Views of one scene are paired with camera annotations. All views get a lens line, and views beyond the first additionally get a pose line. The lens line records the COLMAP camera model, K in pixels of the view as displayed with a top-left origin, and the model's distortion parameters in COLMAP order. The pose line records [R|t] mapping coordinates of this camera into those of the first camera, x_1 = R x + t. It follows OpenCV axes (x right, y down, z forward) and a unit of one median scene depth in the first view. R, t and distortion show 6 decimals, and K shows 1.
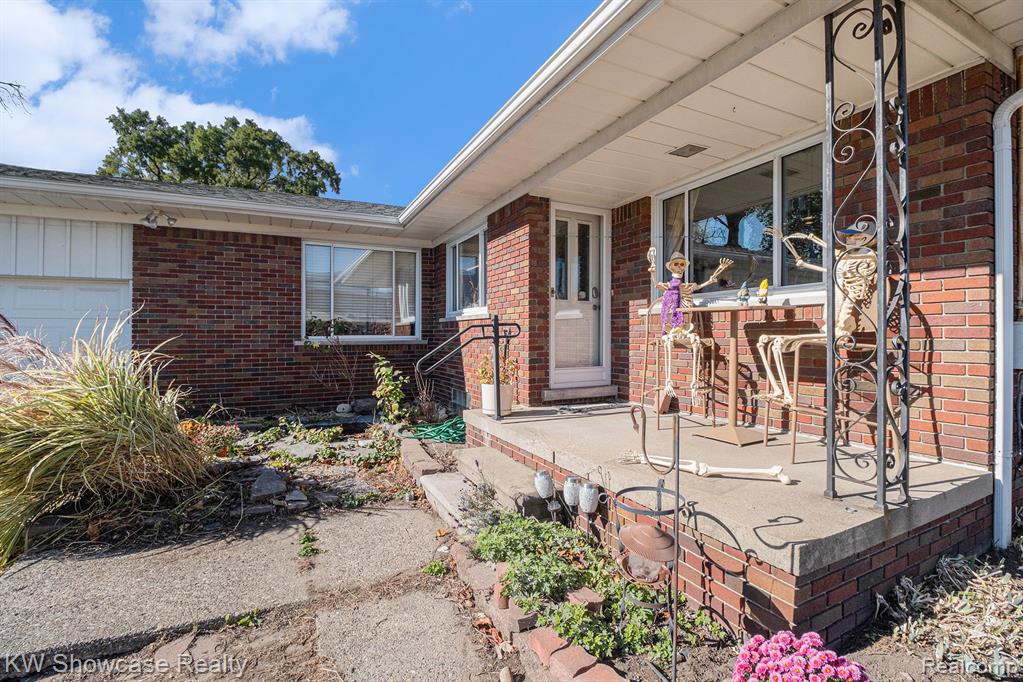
lens RADIAL K [[449.9, 0, 505.3], [0, 449.9, 338.5], [0, 0, 1]] dist [-0.021674, -0.000350]
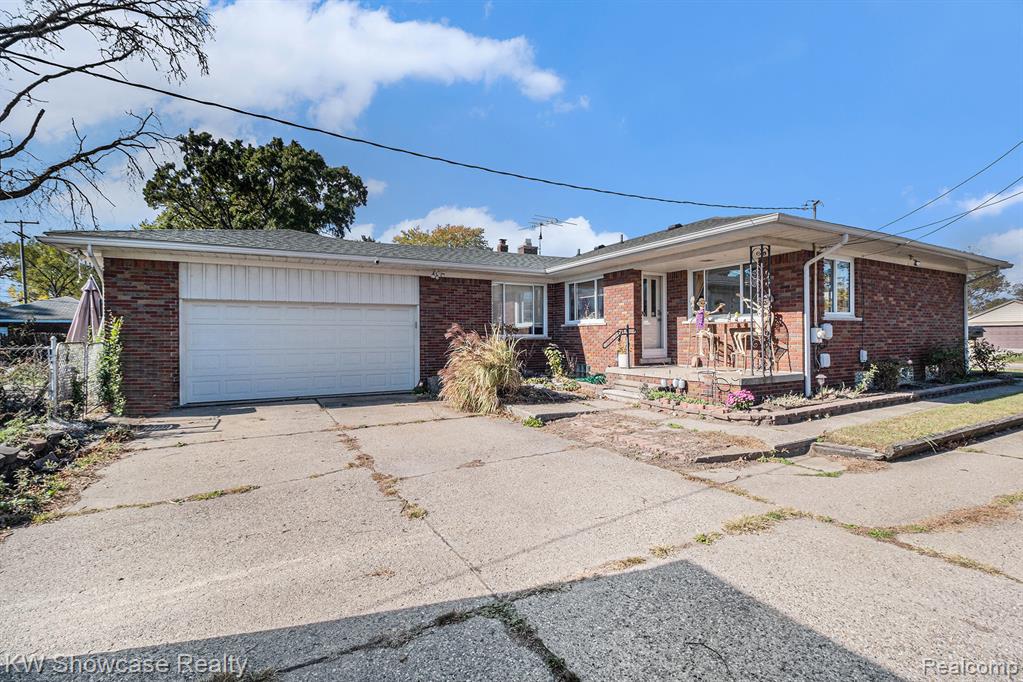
lens RADIAL K [[449.9, 0, 515.8], [0, 449.9, 336.6], [0, 0, 1]] dist [-0.021674, -0.000350]
pose [[0.999201, -0.001999, 0.039912, -0.598240], [0.002182, 0.999987, -0.004538, 0.017402], [-0.039903, 0.004621, 0.999193, -1.143581]]
